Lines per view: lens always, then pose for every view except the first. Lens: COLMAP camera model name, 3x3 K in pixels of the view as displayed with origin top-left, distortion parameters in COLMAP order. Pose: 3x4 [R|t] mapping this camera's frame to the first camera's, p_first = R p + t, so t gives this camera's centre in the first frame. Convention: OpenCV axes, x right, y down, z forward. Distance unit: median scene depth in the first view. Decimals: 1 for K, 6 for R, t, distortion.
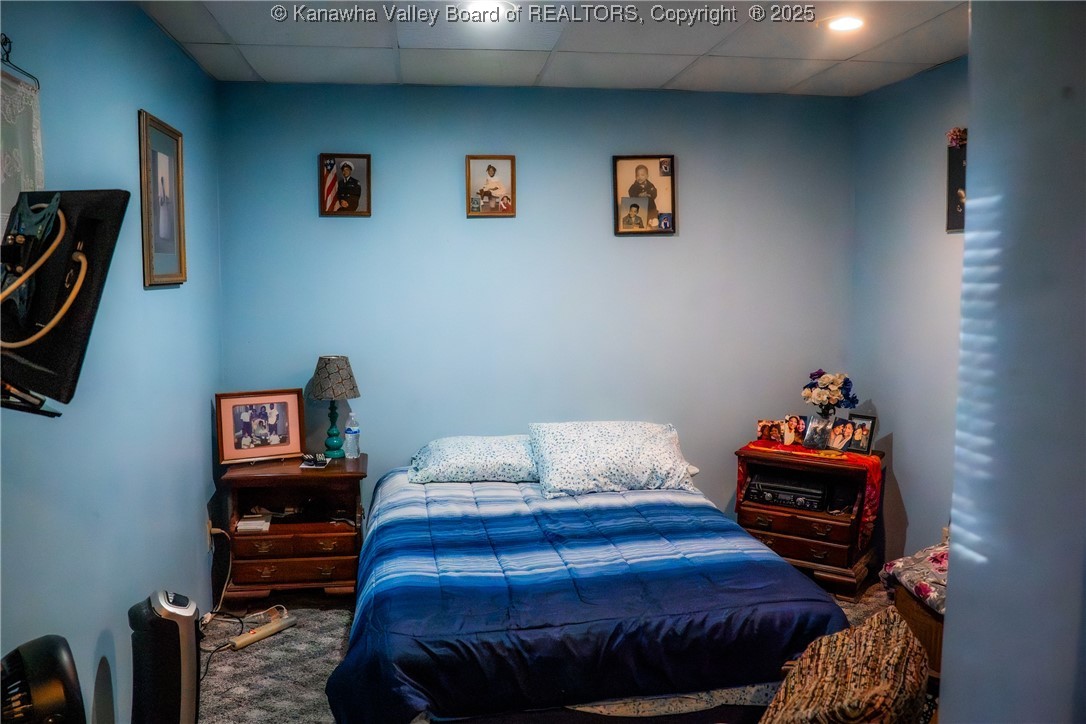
lens RADIAL K [[905.2, 0, 543.0], [0, 905.2, 362.0], [0, 0, 1]] dist [-0.041783, 0.000739]
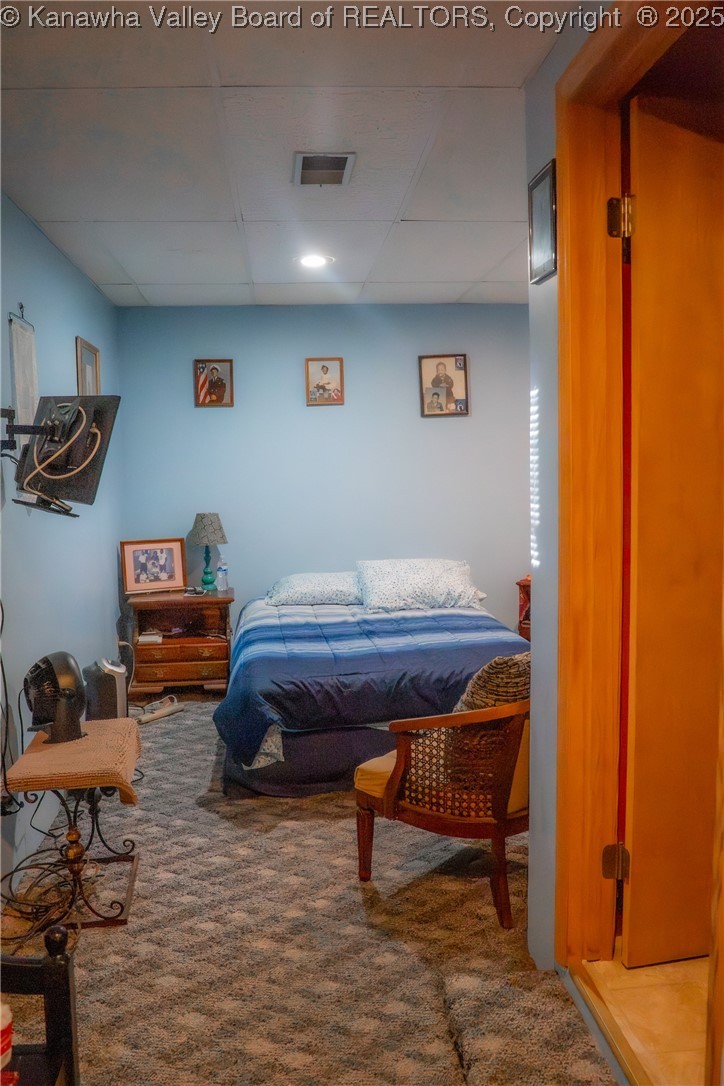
lens RADIAL K [[905.2, 0, 362.0], [0, 905.2, 543.0], [0, 0, 1]] dist [-0.041783, 0.000739]
pose [[0.999138, -0.015894, -0.038338, 0.044850], [0.015659, 0.999857, -0.006424, 0.050761], [0.038435, 0.005818, 0.999244, -0.318396]]
